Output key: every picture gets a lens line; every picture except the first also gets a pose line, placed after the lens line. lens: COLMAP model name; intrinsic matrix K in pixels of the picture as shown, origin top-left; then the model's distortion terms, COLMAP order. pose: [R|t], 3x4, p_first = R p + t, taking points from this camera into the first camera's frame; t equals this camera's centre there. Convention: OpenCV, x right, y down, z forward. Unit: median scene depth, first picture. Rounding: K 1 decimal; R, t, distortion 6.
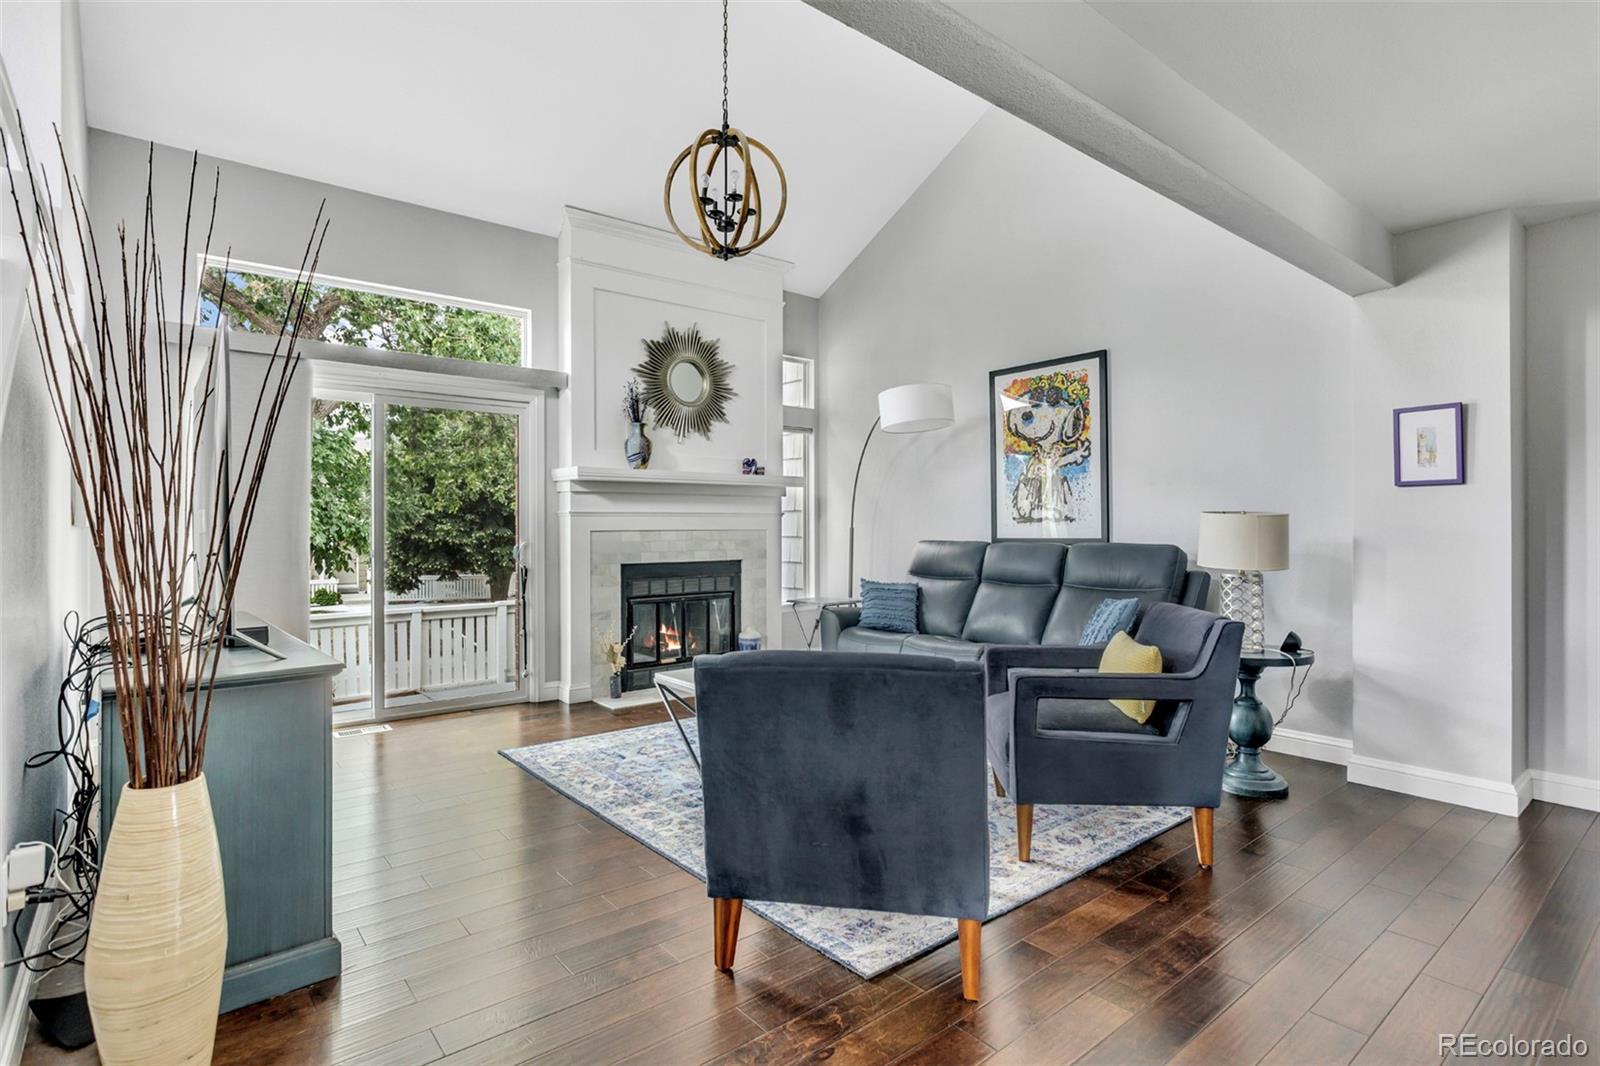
lens RADIAL K [[801.2, 0, 795.6], [0, 801.2, 524.2], [0, 0, 1]] dist [-0.002953, 0.003931]
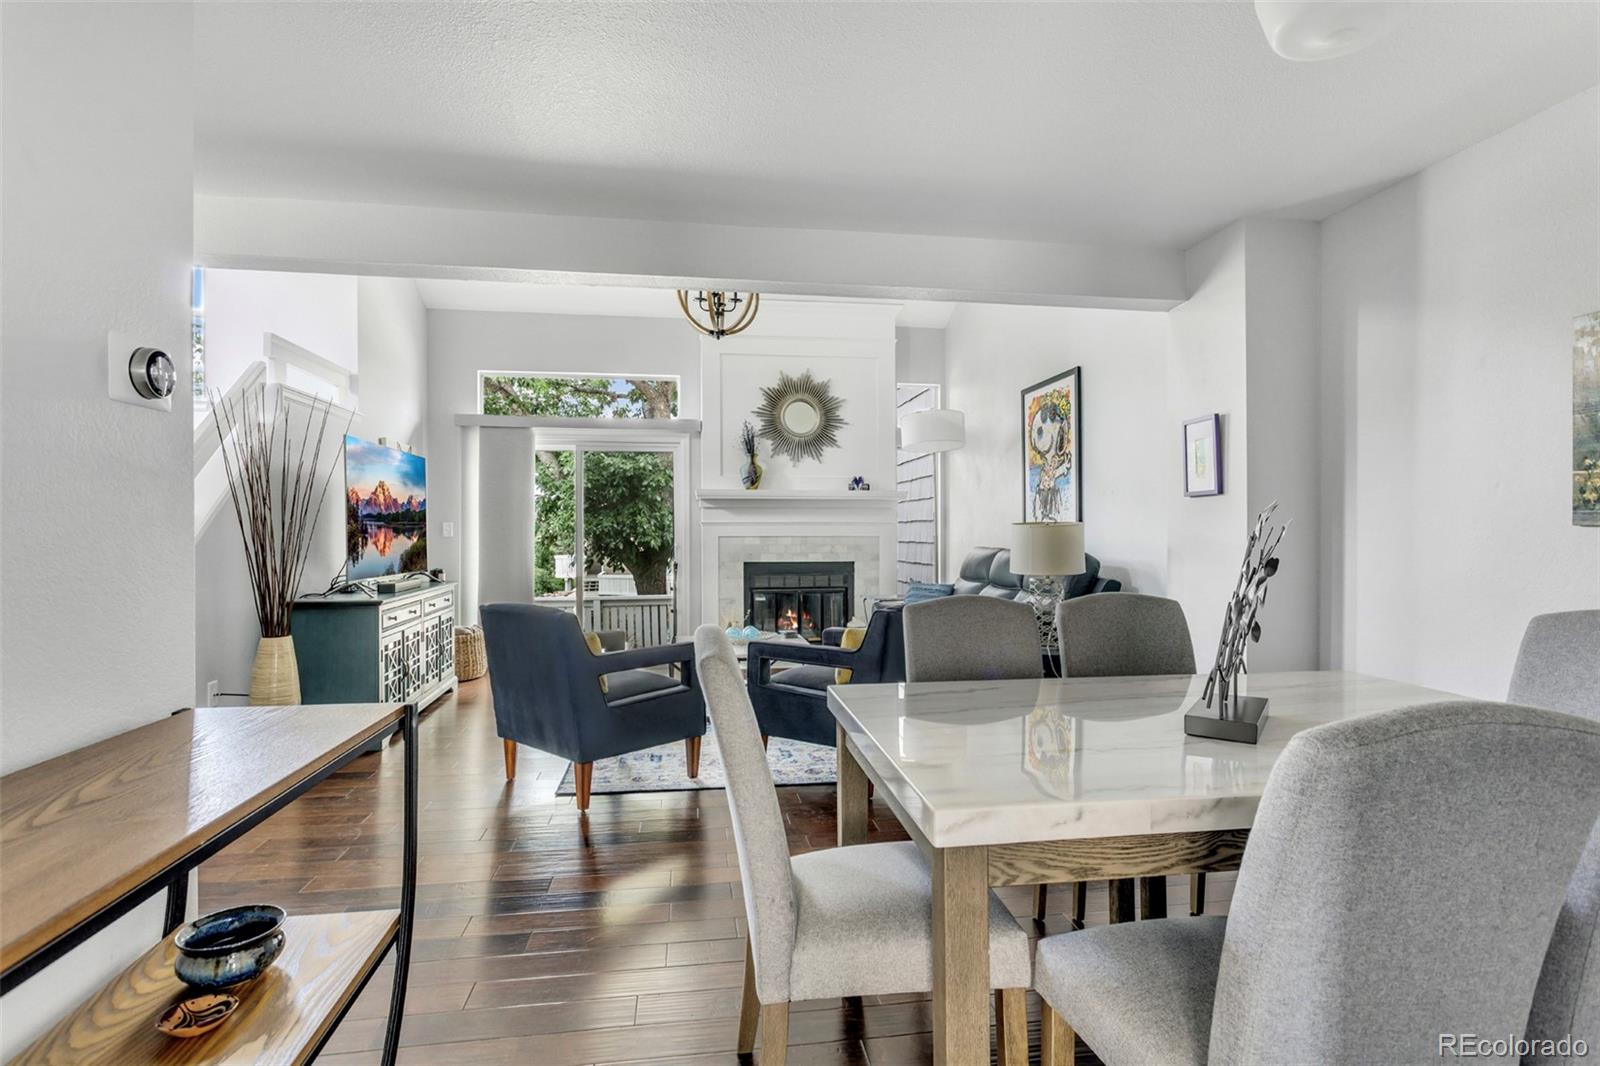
lens RADIAL K [[801.2, 0, 801.5], [0, 801.2, 541.7], [0, 0, 1]] dist [-0.002953, 0.003931]
pose [[0.860662, 0.008730, -0.509101, 0.560973], [-0.001169, 0.999884, 0.015169, -0.003532], [0.509175, -0.012461, 0.860573, -0.082047]]
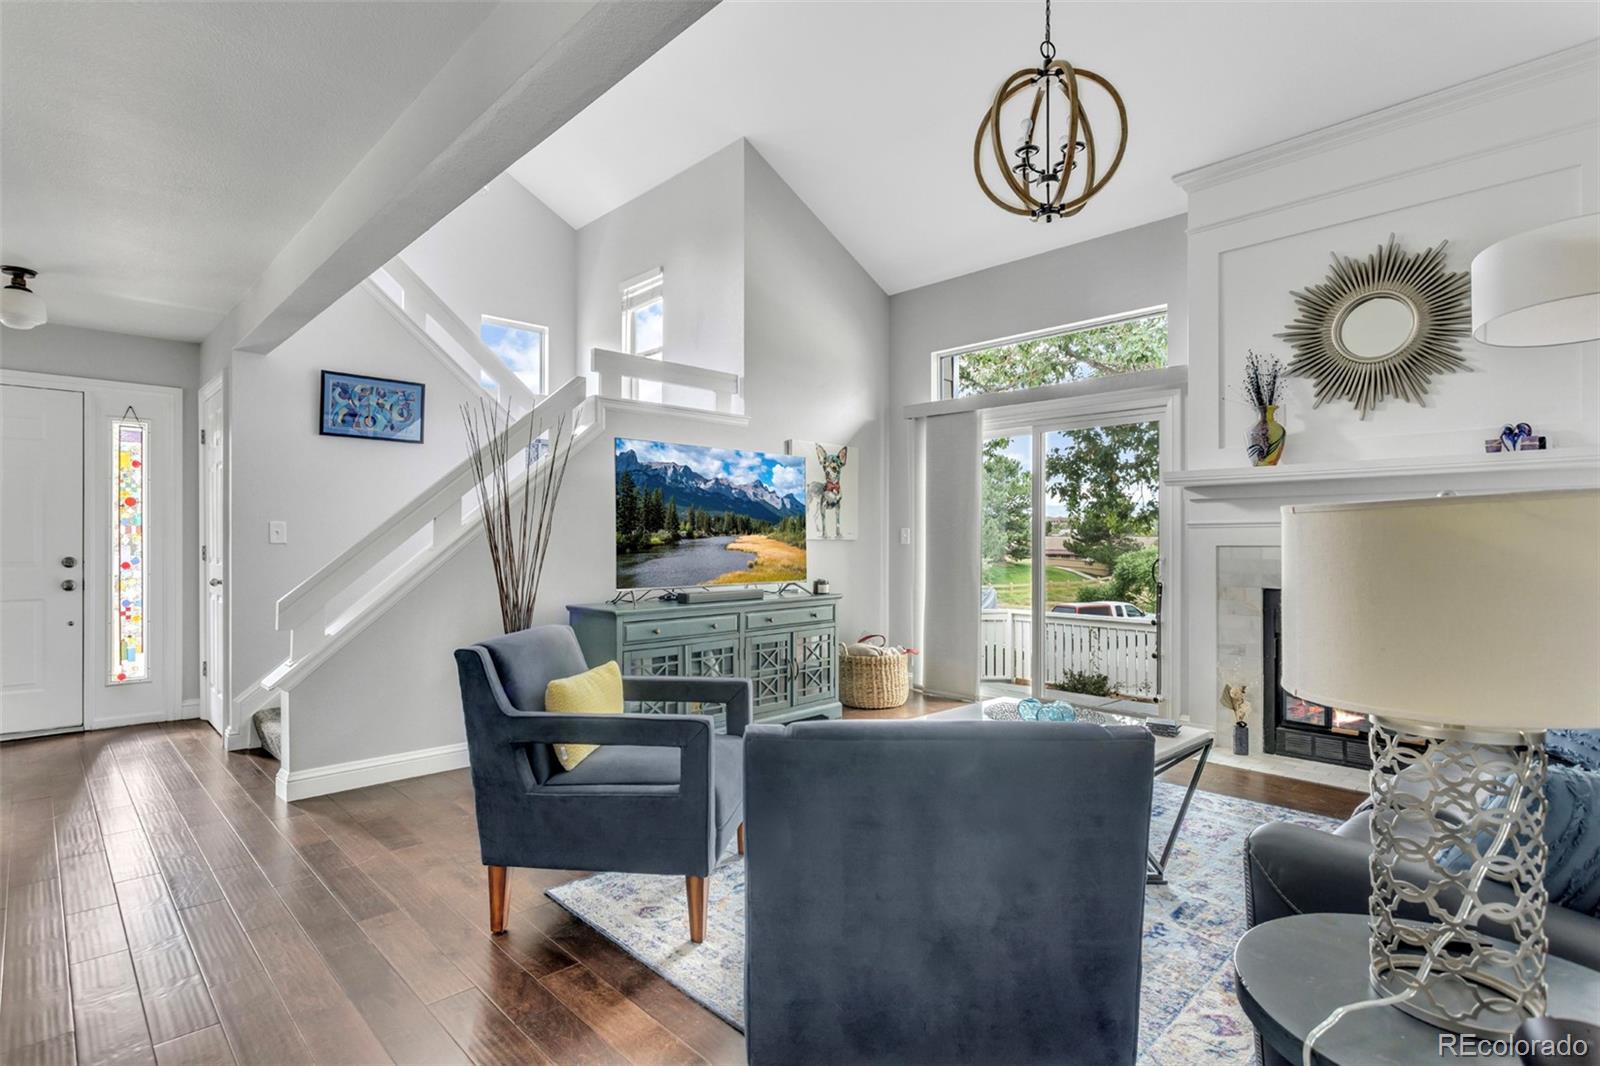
lens RADIAL K [[801.2, 0, 805.4], [0, 801.2, 538.3], [0, 0, 1]] dist [-0.002953, 0.003931]
pose [[0.092683, -0.000981, -0.995695, 0.553489], [0.000444, 0.999999, -0.000944, 0.001267], [0.995696, -0.000355, 0.092683, 0.510247]]
